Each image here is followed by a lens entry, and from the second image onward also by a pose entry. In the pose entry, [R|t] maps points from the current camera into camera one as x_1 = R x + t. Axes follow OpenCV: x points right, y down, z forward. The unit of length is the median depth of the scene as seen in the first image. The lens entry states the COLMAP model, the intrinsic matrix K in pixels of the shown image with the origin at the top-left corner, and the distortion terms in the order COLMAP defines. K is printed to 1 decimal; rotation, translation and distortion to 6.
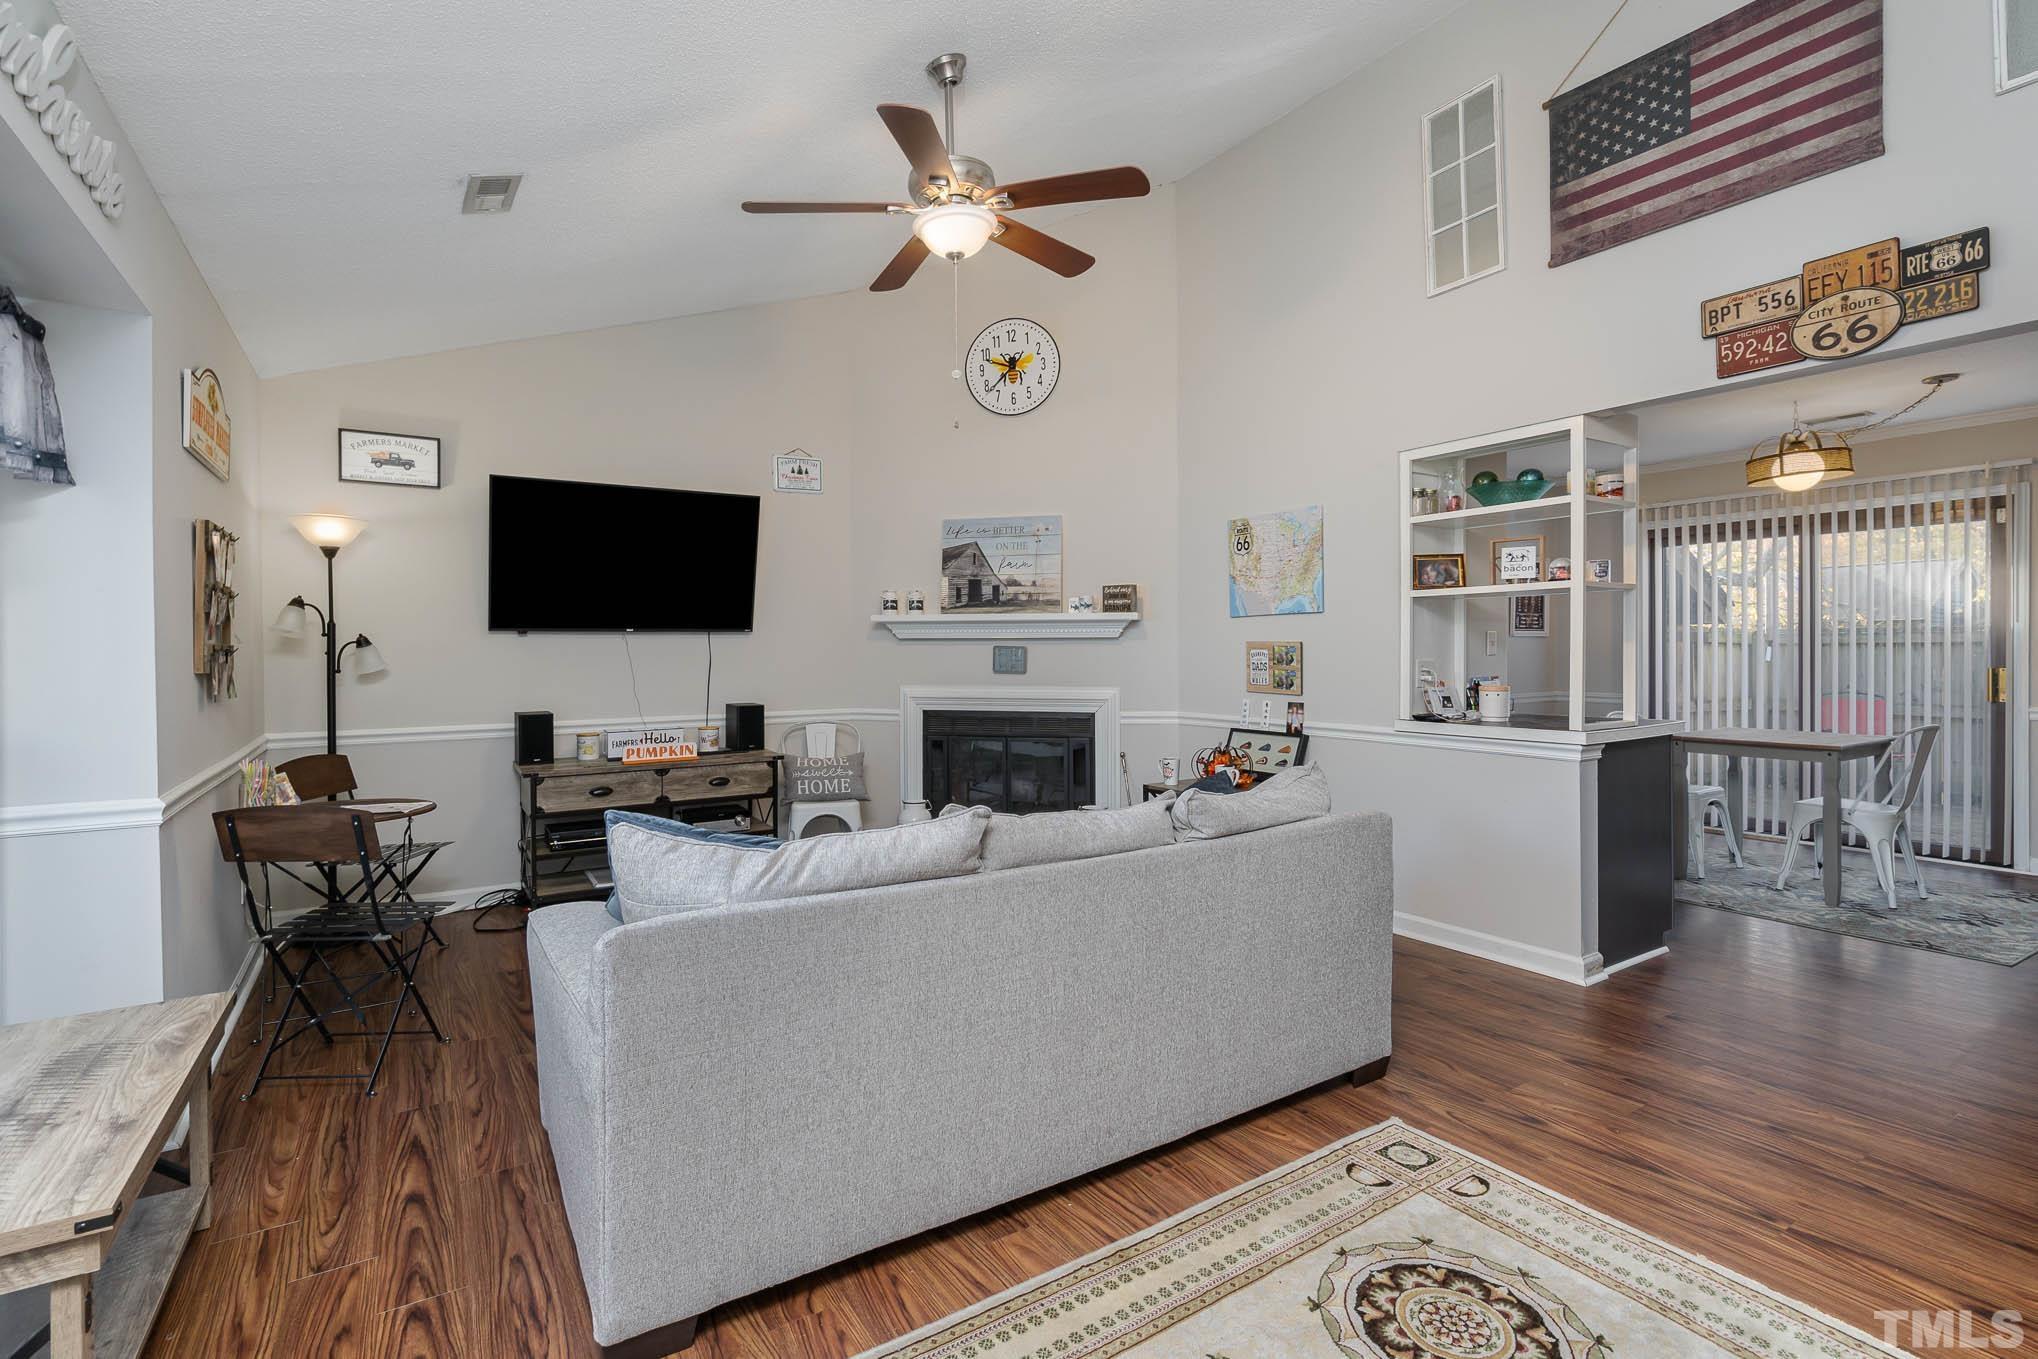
lens RADIAL K [[961.1, 0, 1019.4], [0, 961.1, 646.0], [0, 0, 1]] dist [0.000890, 0.000474]
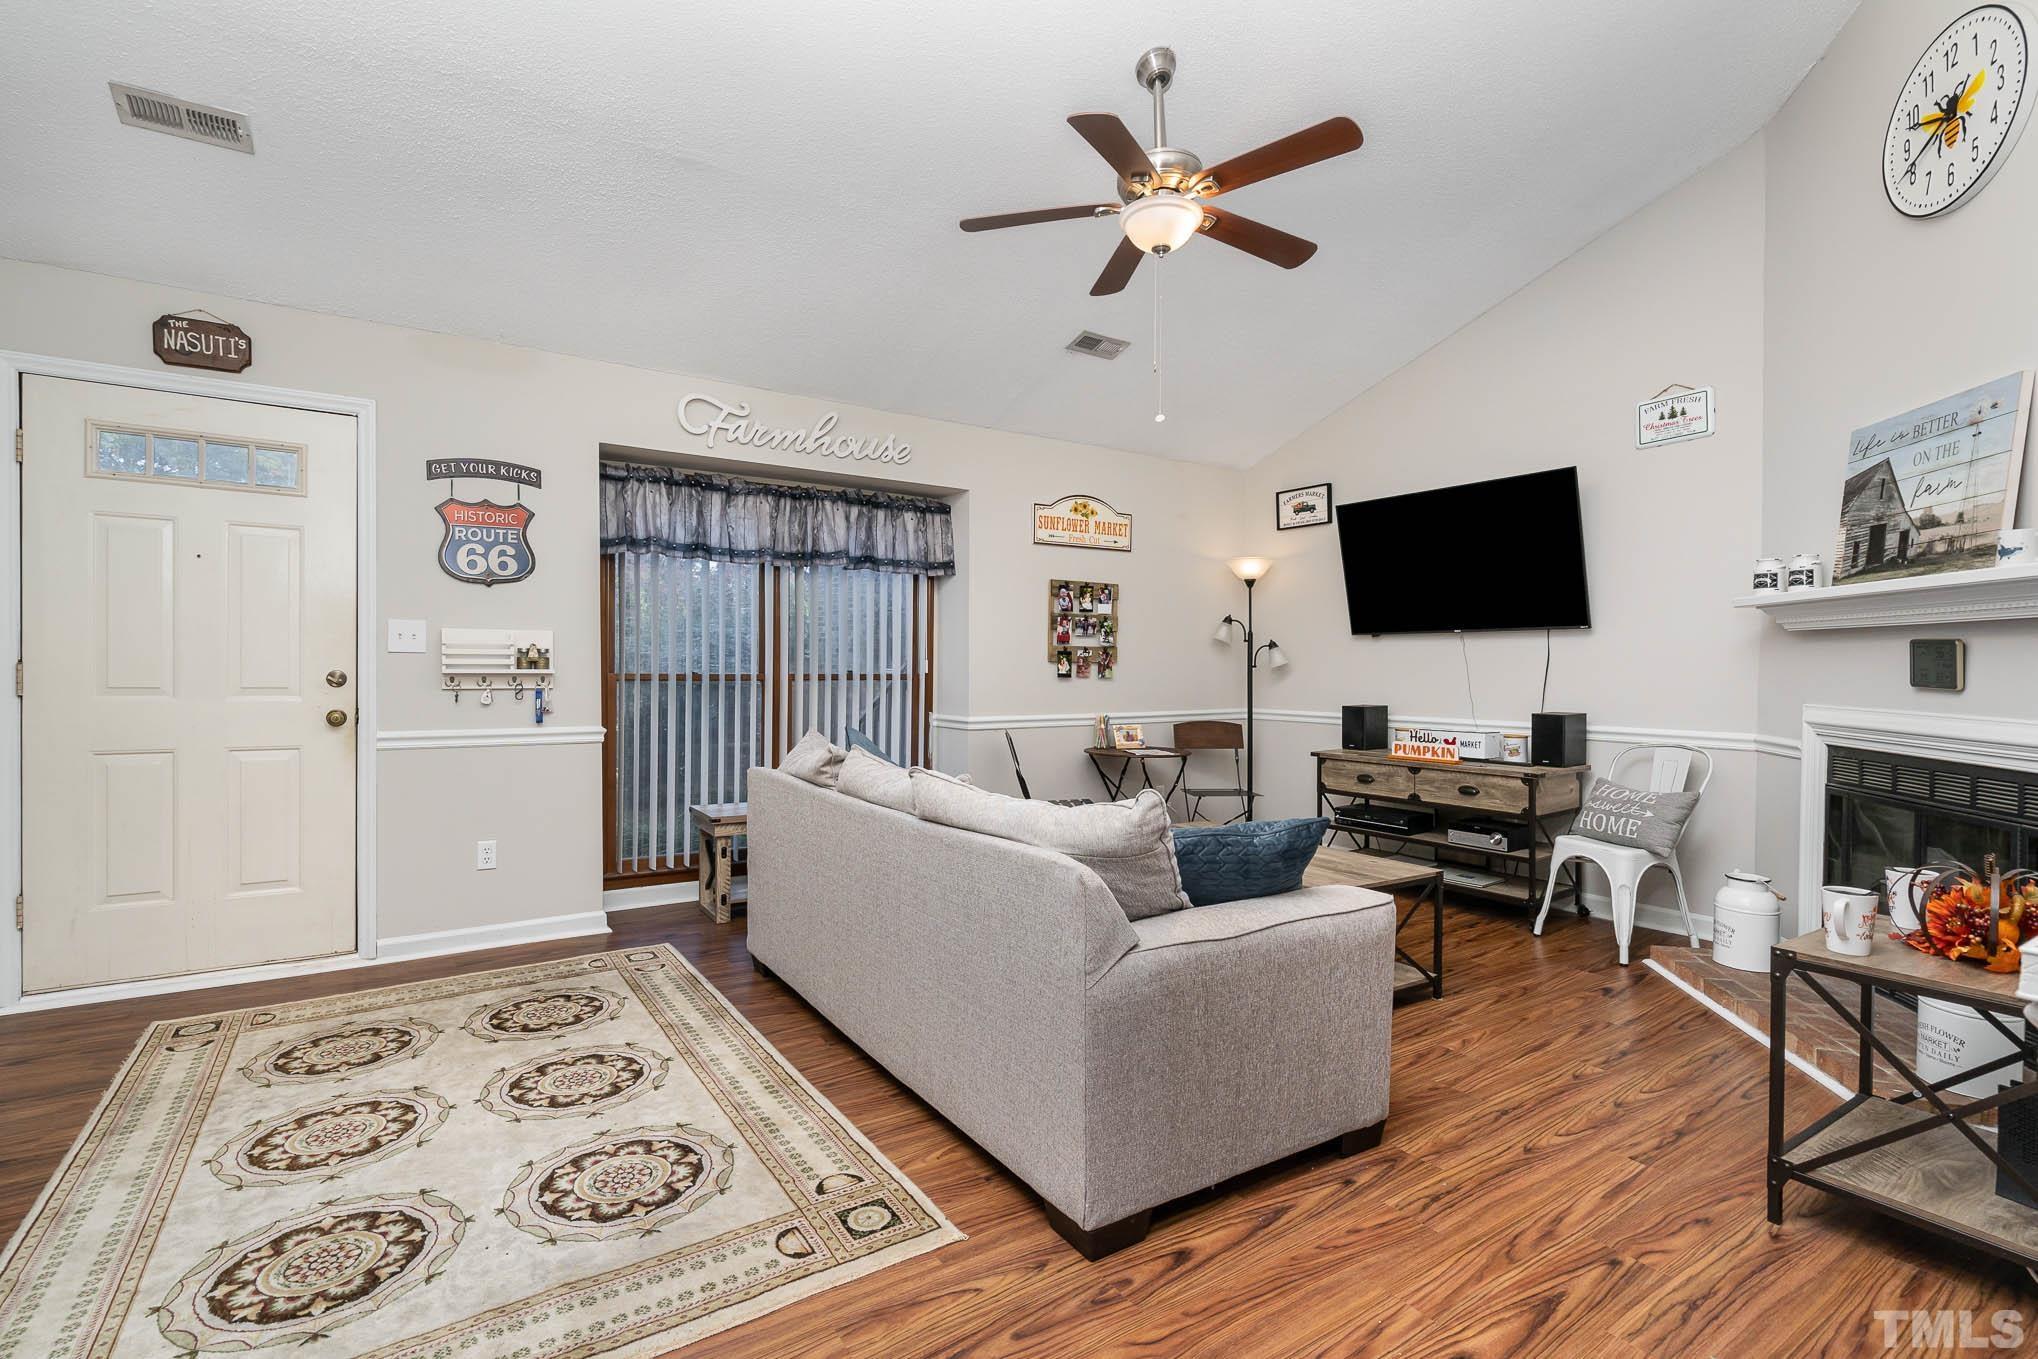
lens RADIAL K [[962.0, 0, 1019.0], [0, 962.0, 679.5], [0, 0, 1]] dist [0.000067, 0.000925]
pose [[0.005261, 0.020346, -0.999779, 0.573416], [-0.001187, 0.999792, 0.020340, 0.013551], [0.999985, 0.001079, 0.005284, 0.517529]]
